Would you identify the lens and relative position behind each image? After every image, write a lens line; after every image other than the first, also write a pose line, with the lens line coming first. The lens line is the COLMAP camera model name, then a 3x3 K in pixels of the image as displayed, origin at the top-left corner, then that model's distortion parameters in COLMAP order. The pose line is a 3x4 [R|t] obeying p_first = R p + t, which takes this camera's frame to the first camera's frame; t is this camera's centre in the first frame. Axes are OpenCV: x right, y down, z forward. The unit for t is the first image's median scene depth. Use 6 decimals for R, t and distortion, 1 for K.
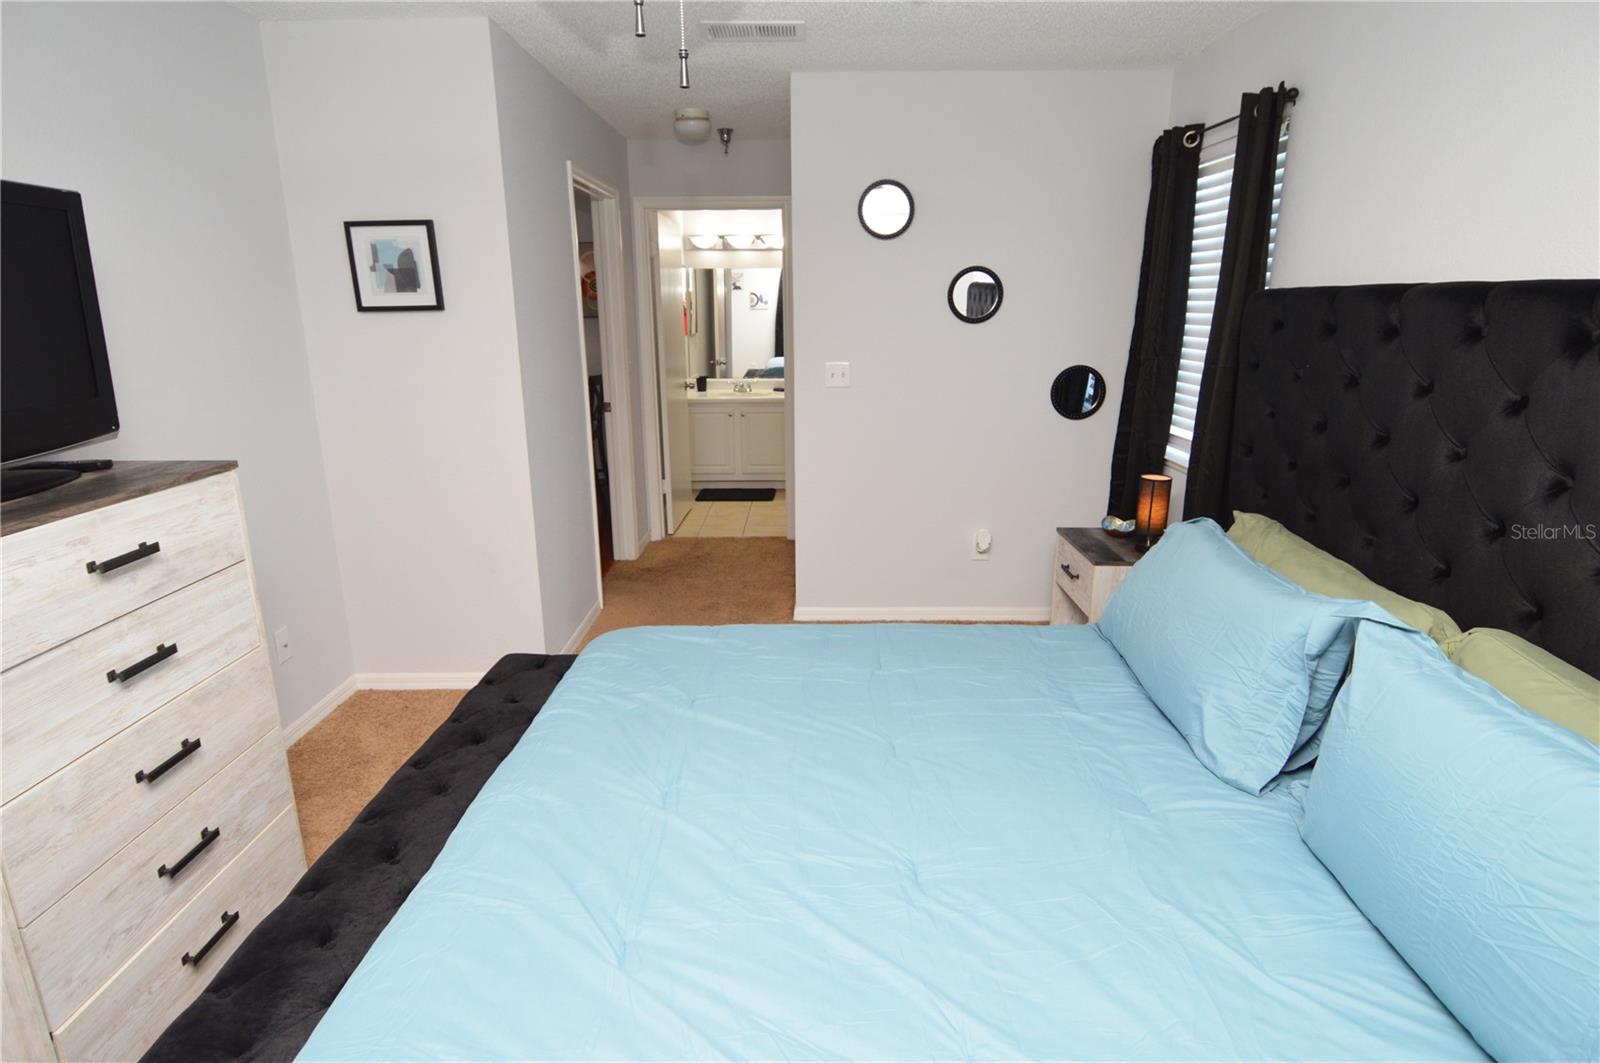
lens RADIAL K [[849.7, 0, 800.0], [0, 849.7, 531.5], [0, 0, 1]] dist [0.019883, -0.035517]
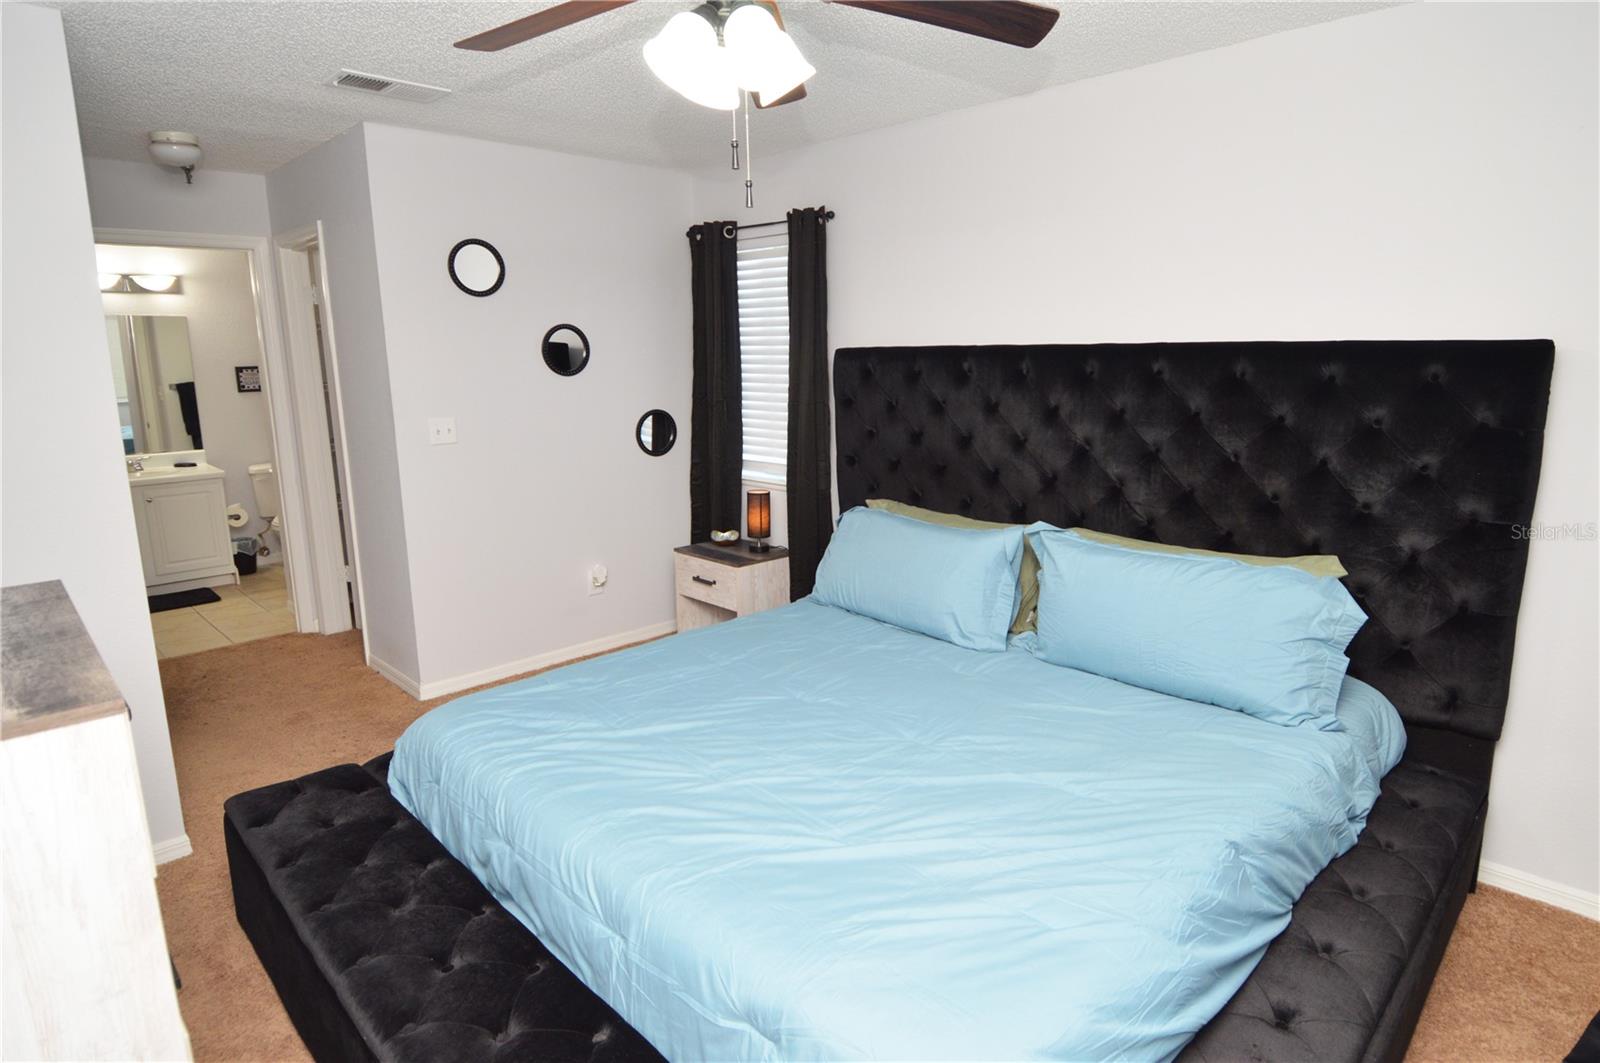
lens RADIAL K [[884.2, 0, 846.0], [0, 884.2, 527.4], [0, 0, 1]] dist [0.020624, -0.042252]
pose [[0.686962, -0.143188, 0.712447, -0.467253], [0.191557, 0.981401, 0.012537, -0.003359], [-0.700992, 0.127862, 0.701614, -0.012321]]
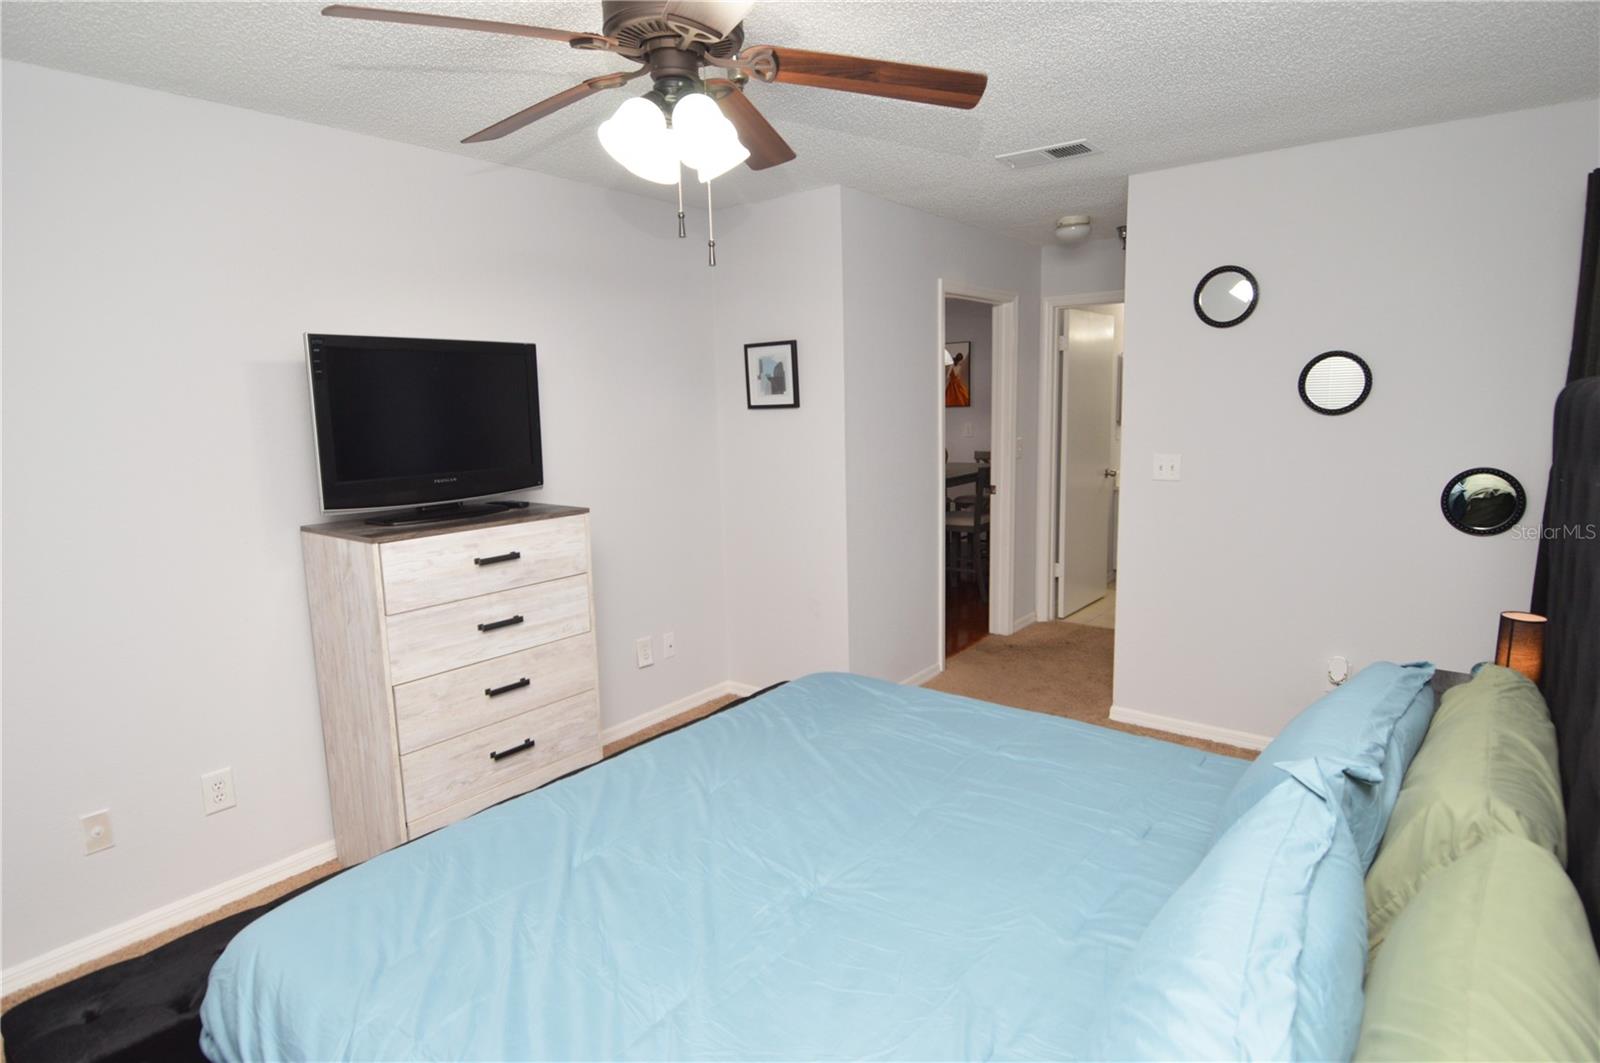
lens RADIAL K [[849.7, 0, 800.0], [0, 849.7, 531.5], [0, 0, 1]] dist [0.019883, -0.035517]
pose [[0.790125, 0.081639, -0.607485, 0.383513], [-0.138589, 0.989219, -0.047316, -0.014050], [0.597073, 0.121577, 0.792921, 0.005878]]
